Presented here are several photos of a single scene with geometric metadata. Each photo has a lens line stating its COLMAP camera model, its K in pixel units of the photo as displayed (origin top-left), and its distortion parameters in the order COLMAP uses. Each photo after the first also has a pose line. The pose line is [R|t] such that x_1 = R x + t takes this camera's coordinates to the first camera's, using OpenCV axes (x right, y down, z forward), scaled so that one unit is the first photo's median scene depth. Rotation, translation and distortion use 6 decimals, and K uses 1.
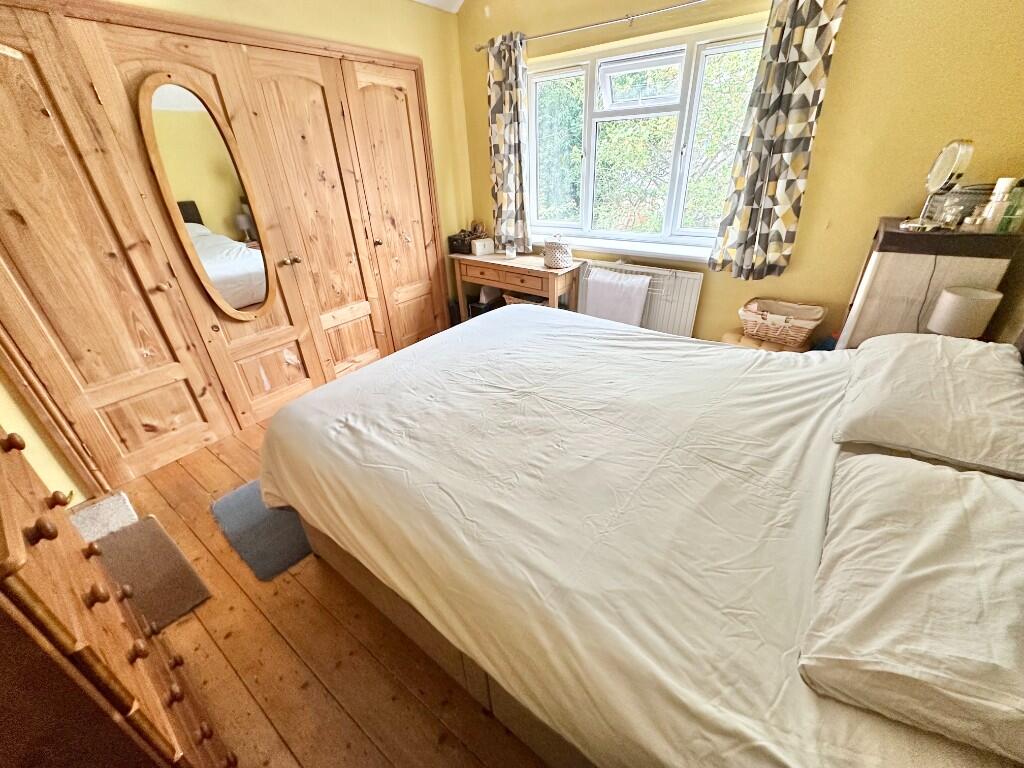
lens RADIAL K [[409.4, 0, 511.9], [0, 409.4, 382.0], [0, 0, 1]] dist [-0.003139, 0.000011]
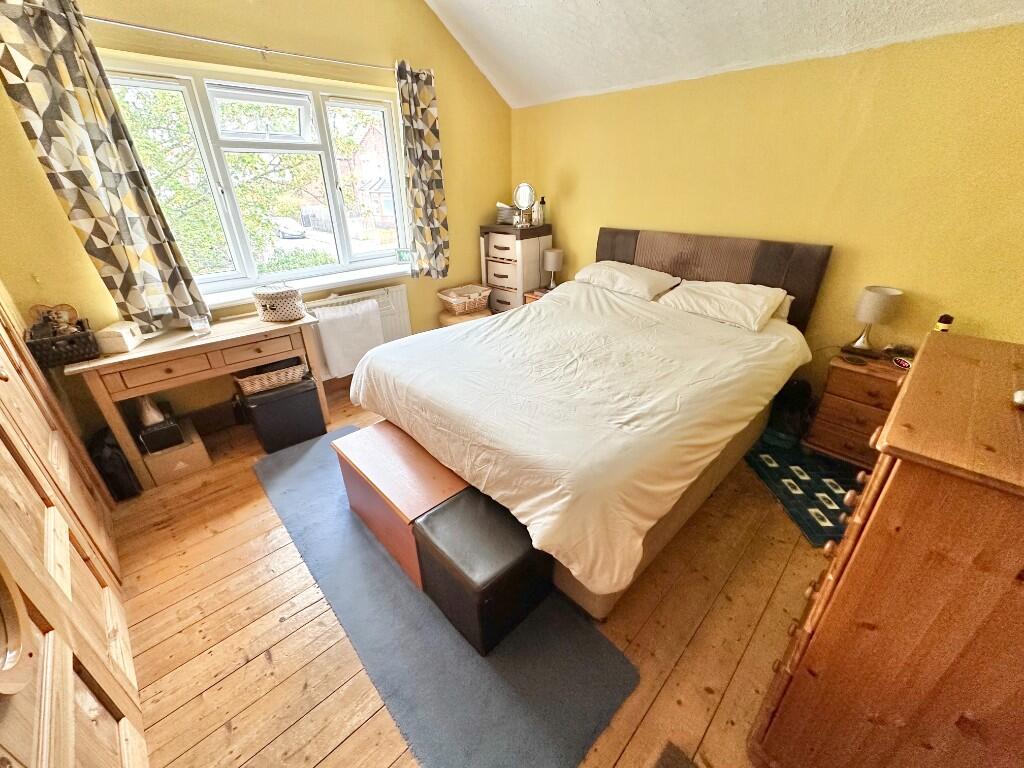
lens RADIAL K [[409.4, 0, 511.2], [0, 409.4, 381.9], [0, 0, 1]] dist [-0.003139, 0.000011]
pose [[0.154978, -0.406167, 0.900561, -0.925792], [0.480478, 0.827488, 0.290525, -0.298532], [-0.863205, 0.387675, 0.323397, 0.583980]]
